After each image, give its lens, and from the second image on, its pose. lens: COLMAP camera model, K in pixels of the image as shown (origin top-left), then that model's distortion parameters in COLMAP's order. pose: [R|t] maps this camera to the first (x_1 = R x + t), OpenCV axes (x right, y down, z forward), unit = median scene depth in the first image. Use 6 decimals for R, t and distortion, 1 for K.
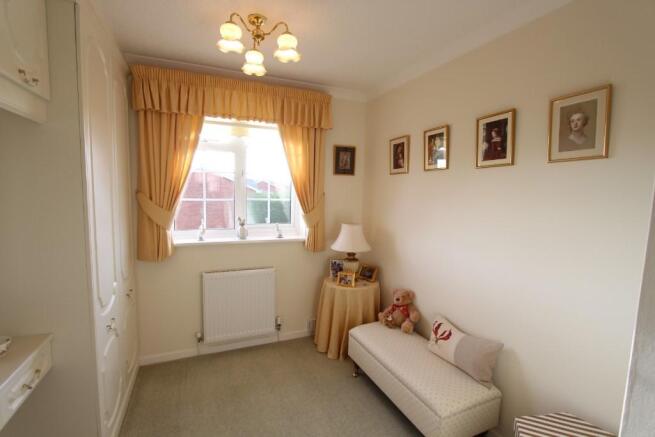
lens RADIAL K [[302.4, 0, 325.2], [0, 302.4, 220.0], [0, 0, 1]] dist [-0.022736, 0.005222]
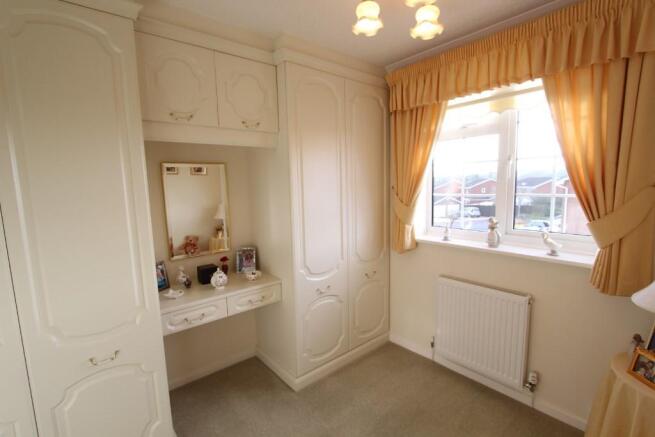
lens RADIAL K [[302.4, 0, 325.8], [0, 302.4, 219.8], [0, 0, 1]] dist [-0.022736, 0.005222]
pose [[0.285834, 0.085361, -0.954470, 0.341554], [-0.063528, 0.995522, 0.070007, -0.033204], [0.956171, 0.040626, 0.289977, 0.386868]]
